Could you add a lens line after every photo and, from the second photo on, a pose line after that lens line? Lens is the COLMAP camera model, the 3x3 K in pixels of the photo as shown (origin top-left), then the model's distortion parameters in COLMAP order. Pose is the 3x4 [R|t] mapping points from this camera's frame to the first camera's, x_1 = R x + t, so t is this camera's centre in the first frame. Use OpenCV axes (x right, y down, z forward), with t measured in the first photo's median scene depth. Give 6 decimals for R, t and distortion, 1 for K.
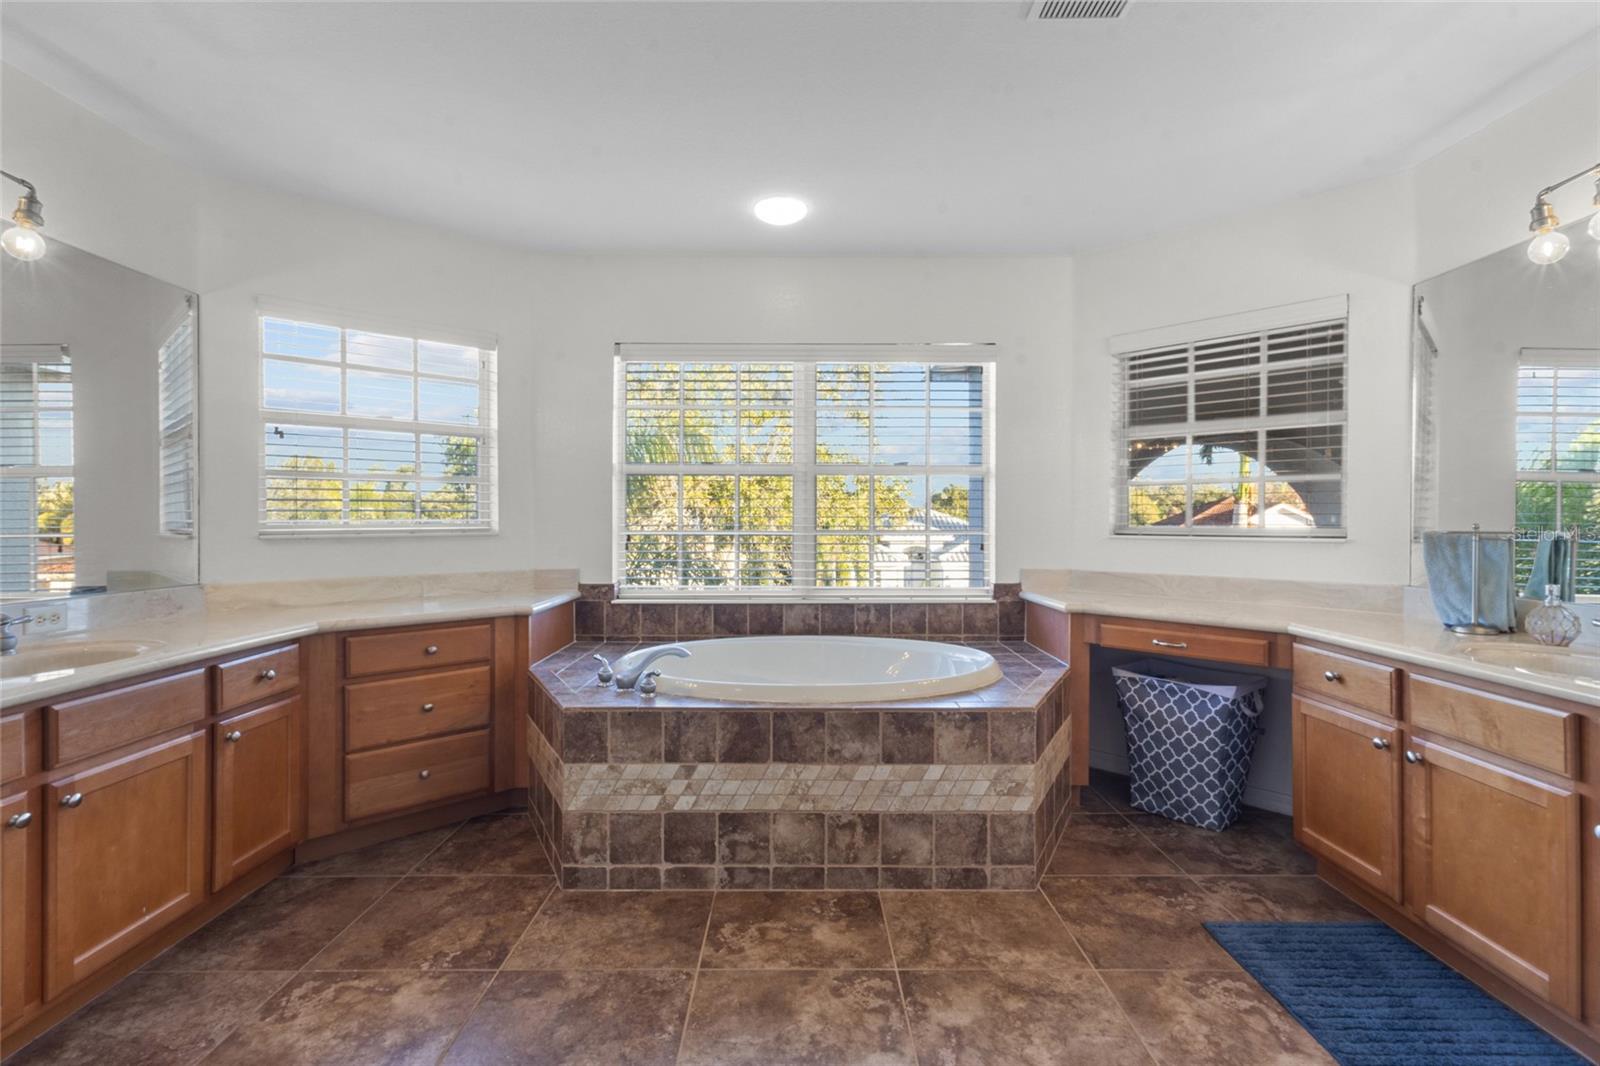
lens RADIAL K [[748.0, 0, 800.1], [0, 748.0, 507.0], [0, 0, 1]] dist [0.000858, 0.000619]
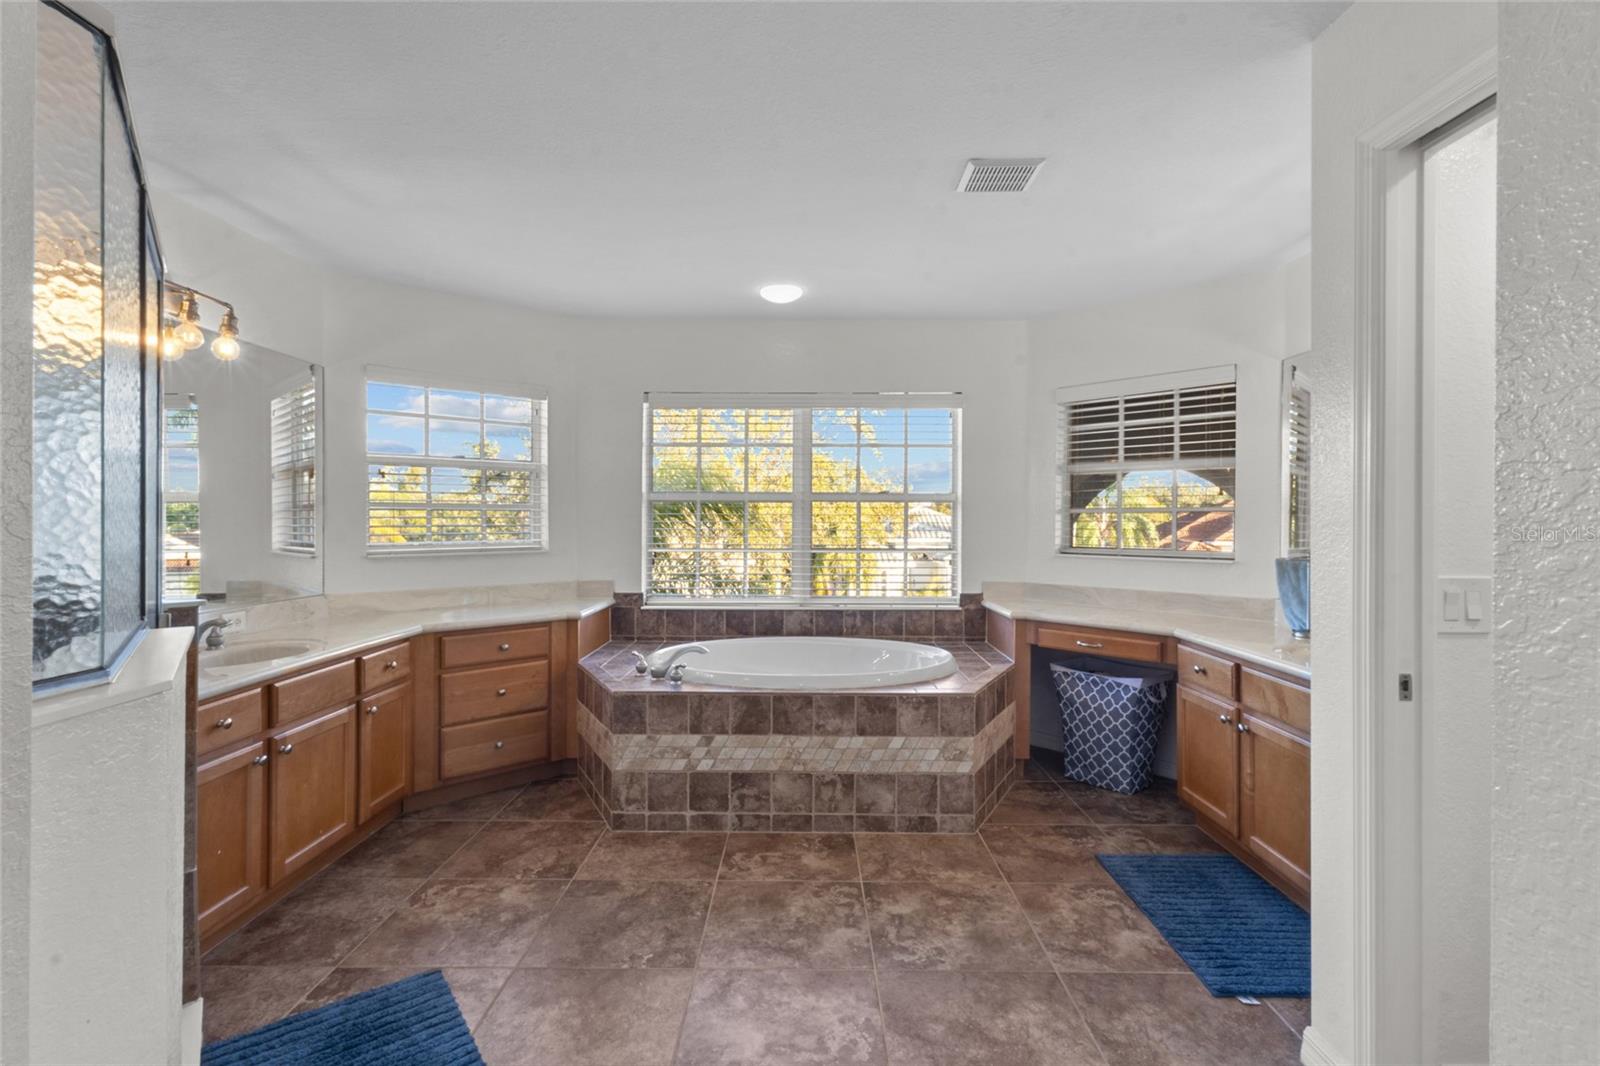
lens RADIAL K [[748.0, 0, 800.1], [0, 748.0, 507.0], [0, 0, 1]] dist [0.000858, 0.000619]
pose [[0.999943, 0.001961, -0.010484, 0.024187], [-0.001962, 0.999998, -0.000062, -0.054545], [0.010484, 0.000083, 0.999945, -0.303611]]
